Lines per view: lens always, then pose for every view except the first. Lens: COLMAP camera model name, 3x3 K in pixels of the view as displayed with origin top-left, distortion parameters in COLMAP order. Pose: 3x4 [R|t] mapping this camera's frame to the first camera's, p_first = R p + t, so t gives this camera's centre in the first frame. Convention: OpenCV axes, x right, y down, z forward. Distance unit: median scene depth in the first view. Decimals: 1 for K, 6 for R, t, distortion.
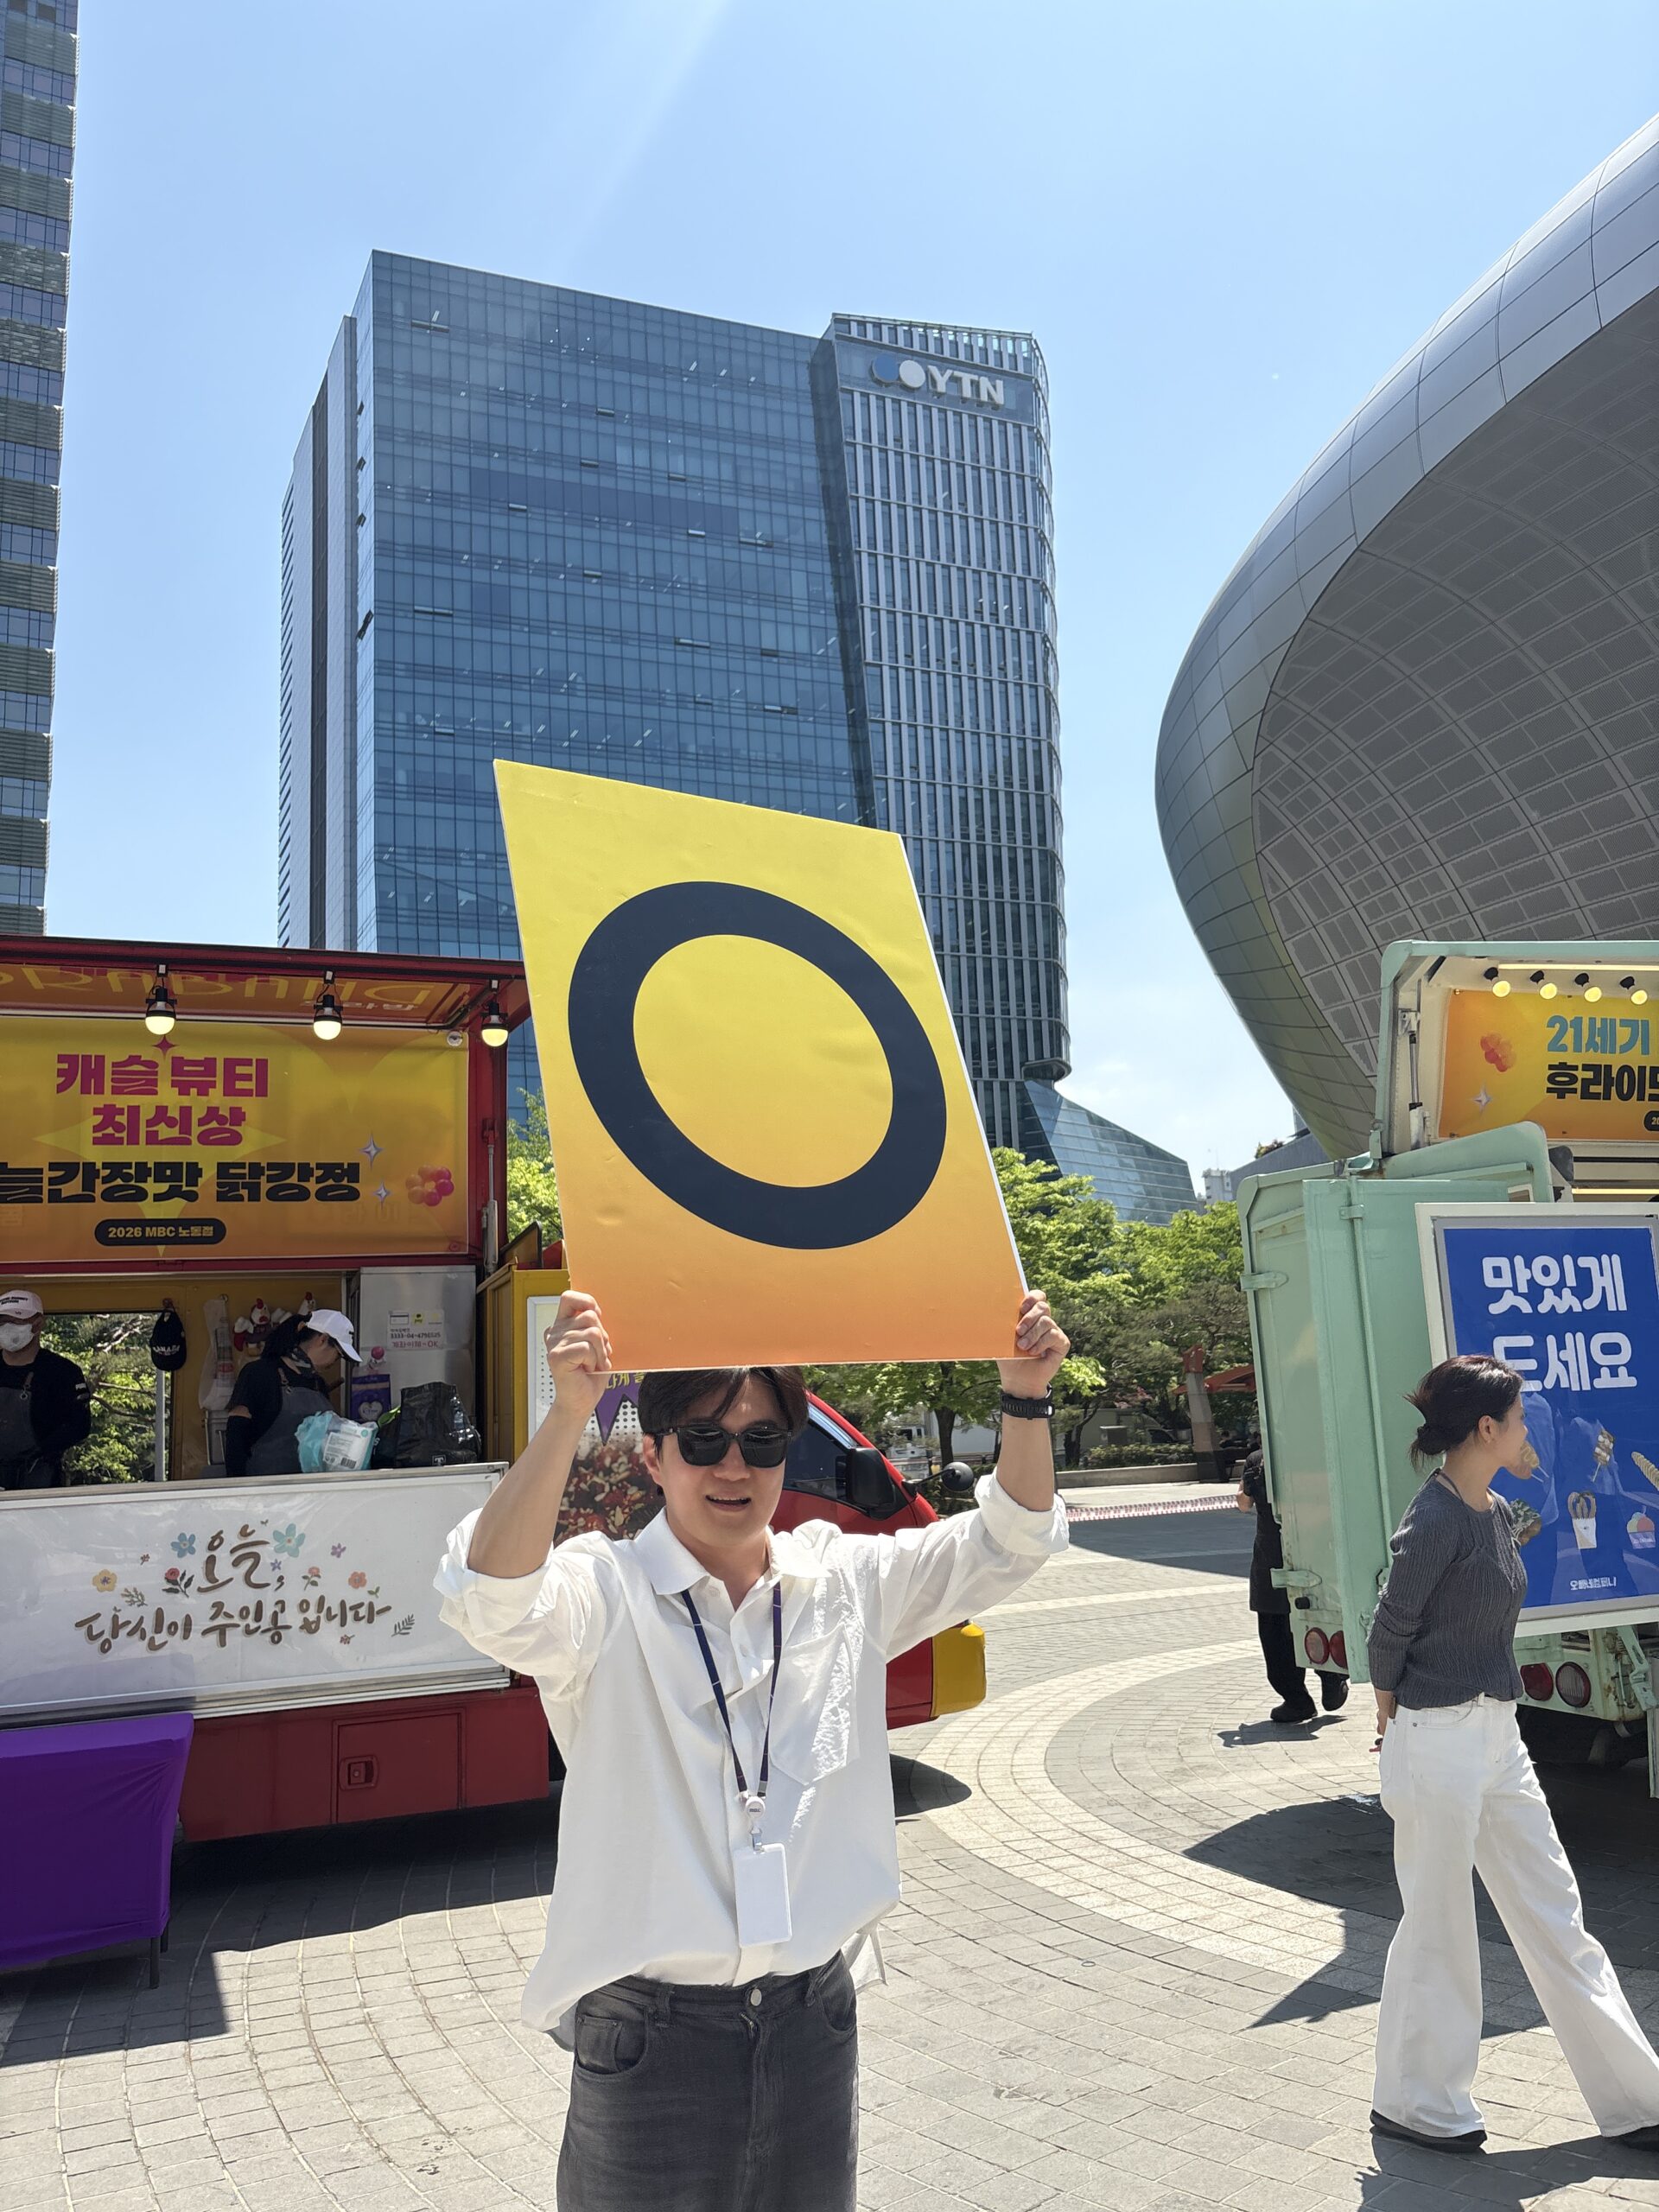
lens RADIAL K [[1710.0, 0, 829.5], [0, 1710.0, 1106.0], [0, 0, 1]] dist [-0.008148, -0.005011]
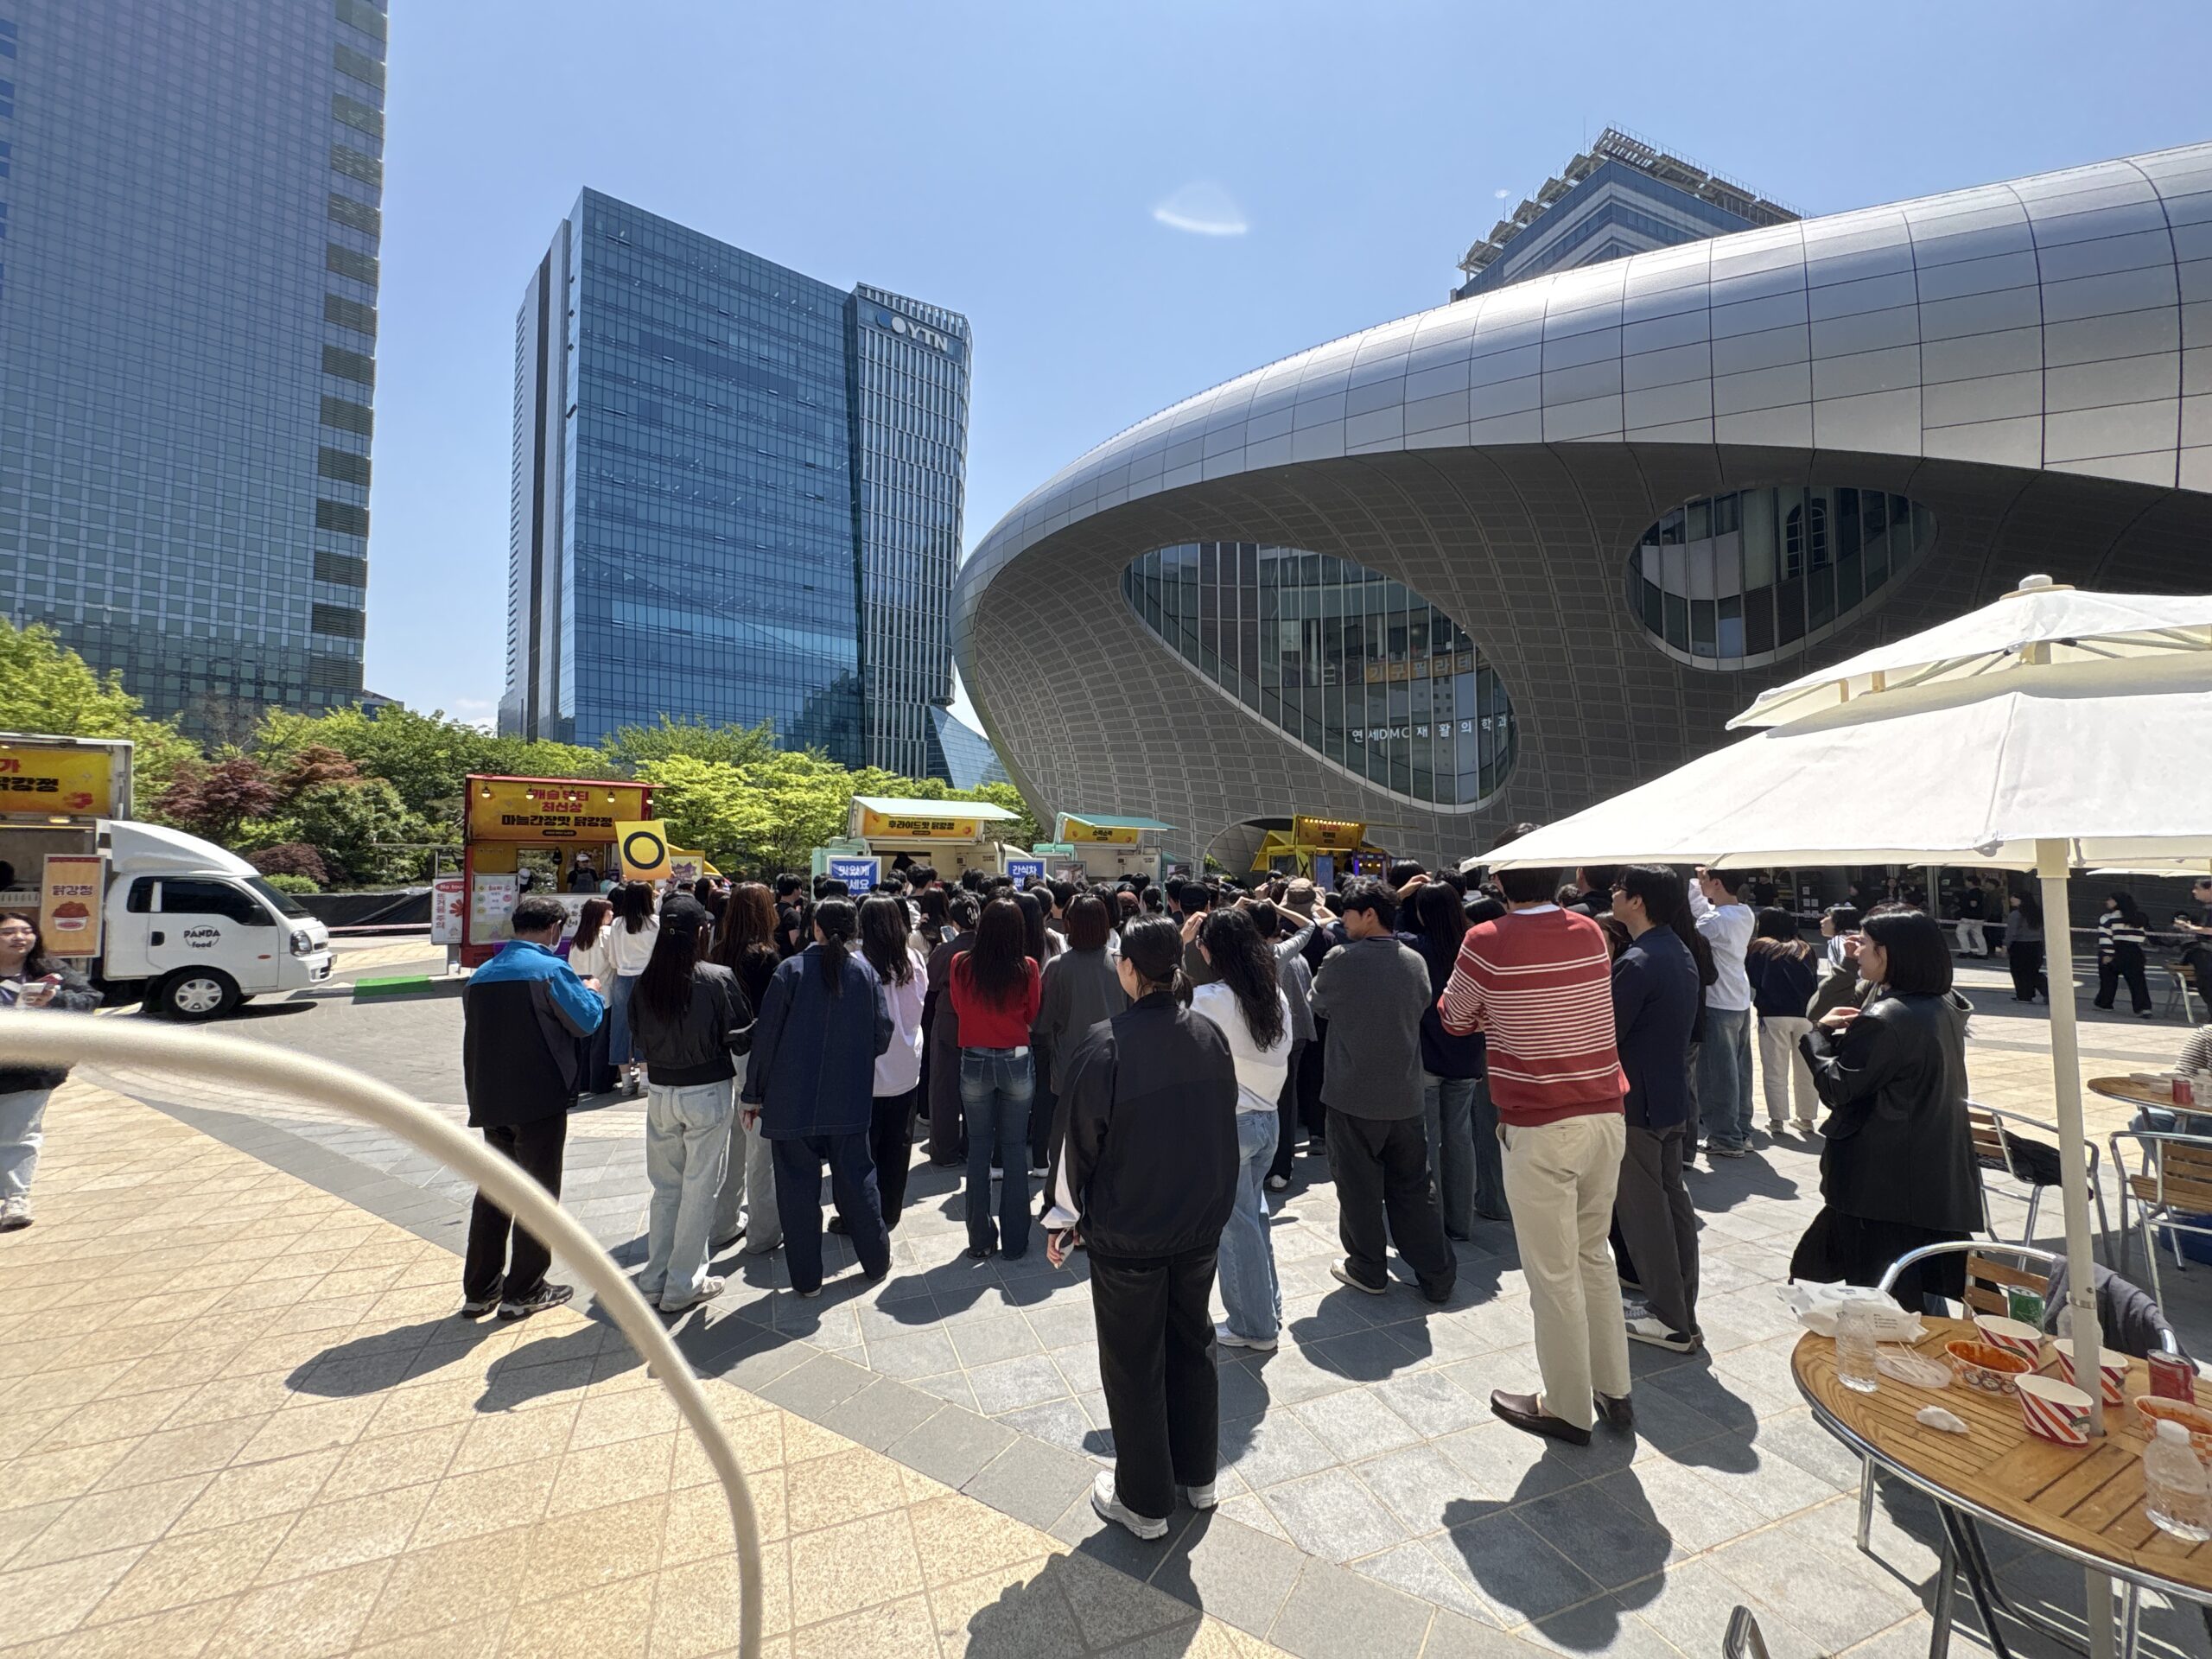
lens RADIAL K [[916.4, 0, 1106.0], [0, 916.4, 829.5], [0, 0, 1]] dist [-0.001132, 0.000183]
pose [[0.957434, 0.065537, 0.281115, 0.020100], [-0.104046, 0.986773, 0.124314, -0.027654], [-0.269249, -0.148272, 0.951588, -0.116766]]
